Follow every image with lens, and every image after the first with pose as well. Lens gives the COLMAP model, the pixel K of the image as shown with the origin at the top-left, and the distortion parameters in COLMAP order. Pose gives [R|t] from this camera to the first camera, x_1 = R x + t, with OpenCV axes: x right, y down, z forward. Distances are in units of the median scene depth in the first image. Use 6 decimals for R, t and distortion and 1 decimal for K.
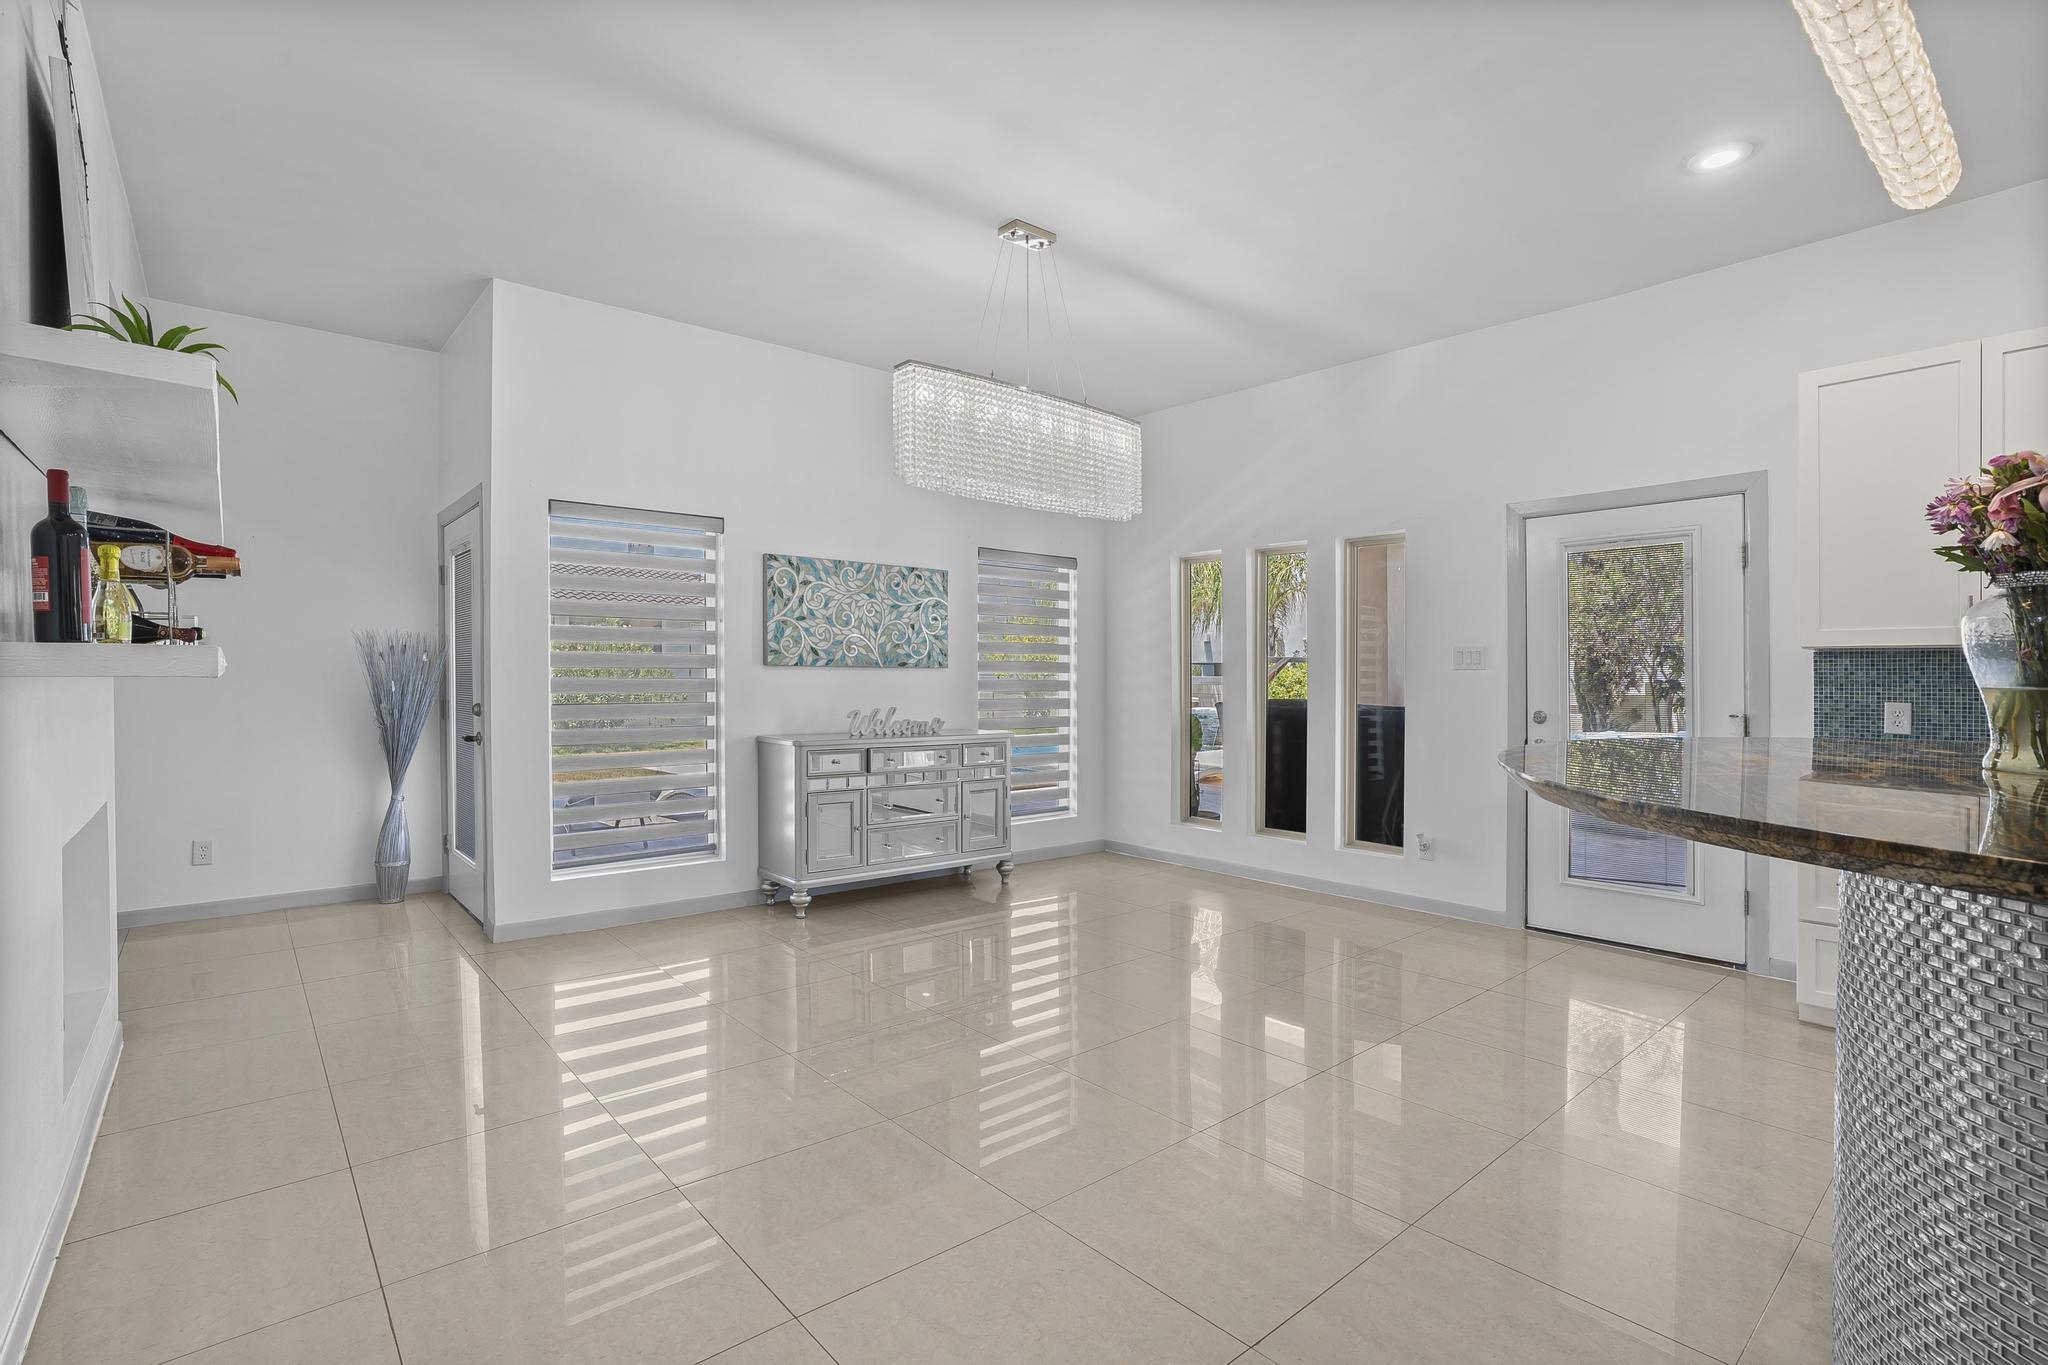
lens RADIAL K [[961.5, 0, 1032.6], [0, 961.5, 688.2], [0, 0, 1]] dist [-0.042716, 0.000337]
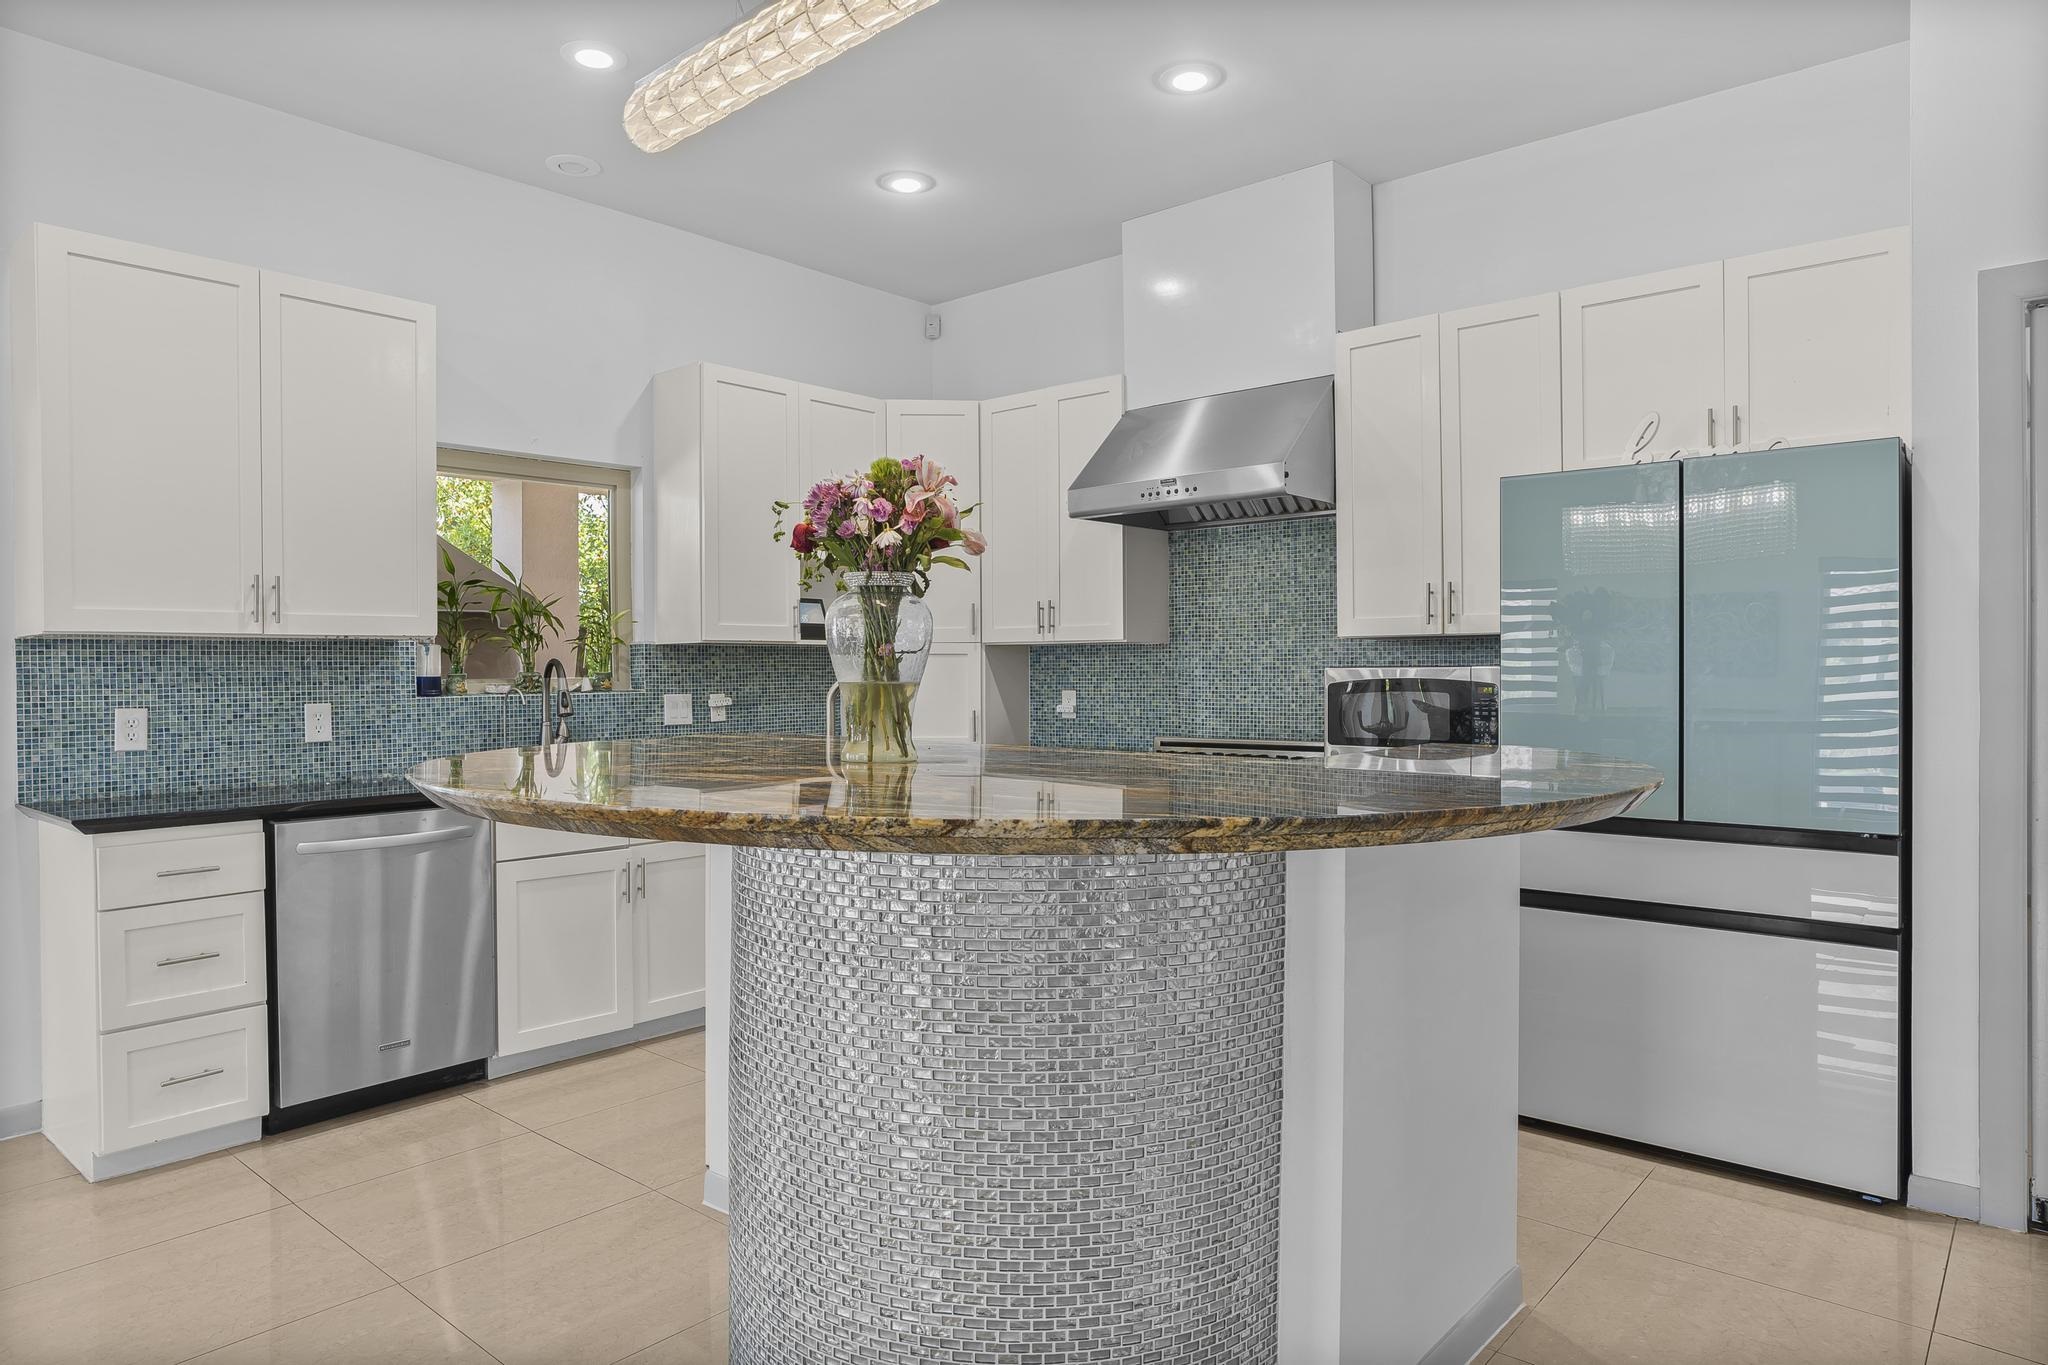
lens RADIAL K [[1260.0, 0, 1024.0], [0, 1260.0, 682.5], [0, 0, 1]] dist [-0.023714, 0.000418]
pose [[-0.132889, -0.015525, 0.991009, -0.102400], [0.021828, 0.999589, 0.018587, -0.005641], [-0.990891, 0.024102, -0.132496, 0.279740]]
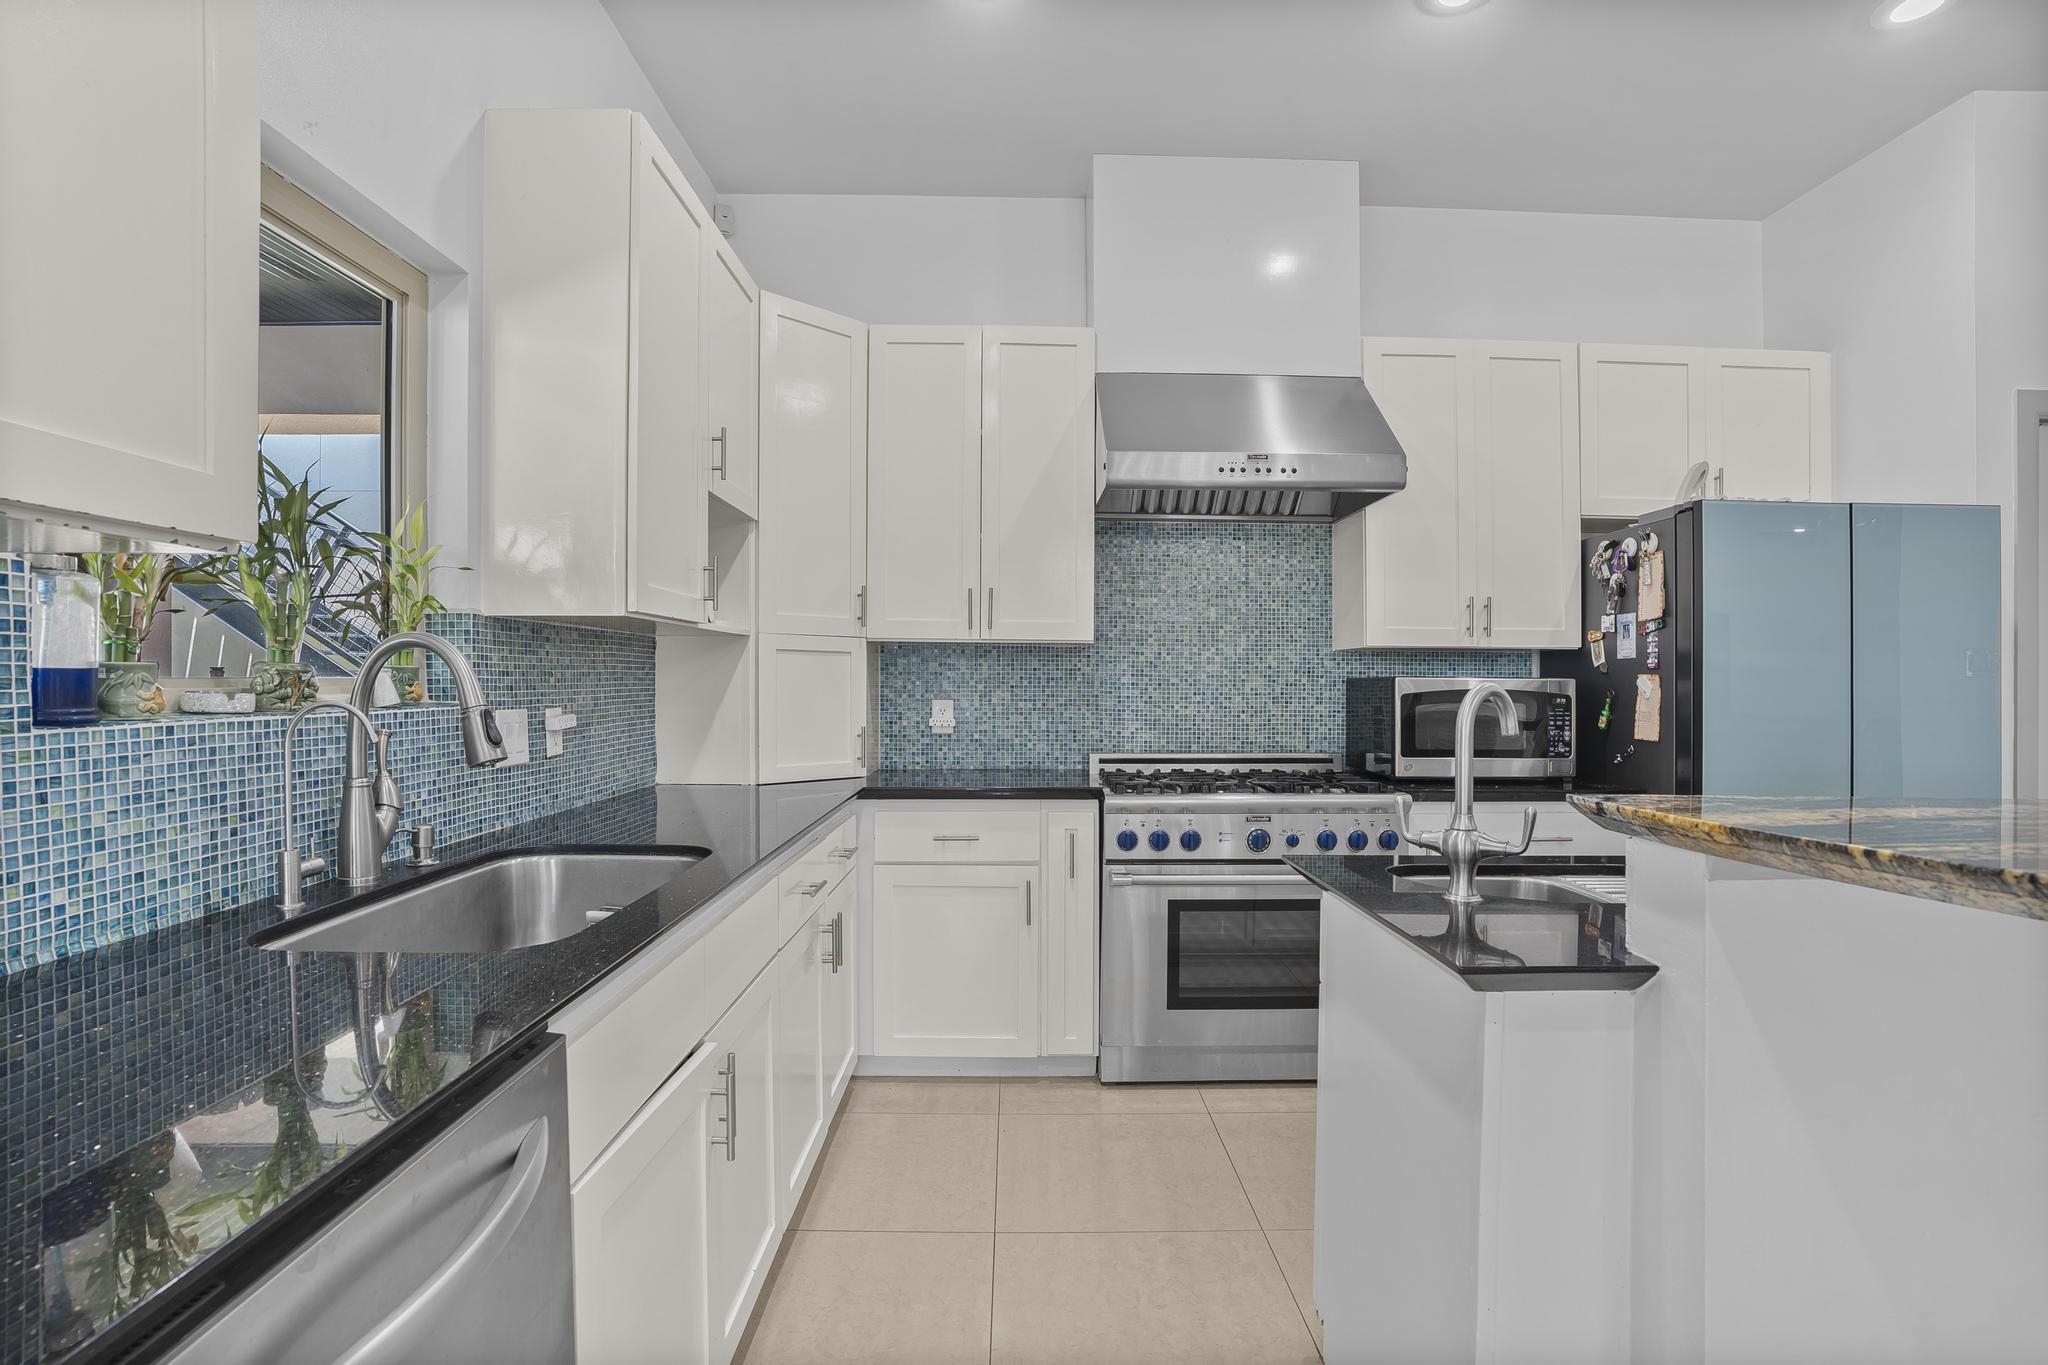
lens RADIAL K [[961.5, 0, 1032.6], [0, 961.5, 688.2], [0, 0, 1]] dist [-0.042716, 0.000337]
pose [[-0.763462, -0.017882, 0.645606, 0.454578], [-0.001828, 0.999672, 0.025527, -0.003813], [-0.645851, 0.018309, -0.763244, 0.568617]]
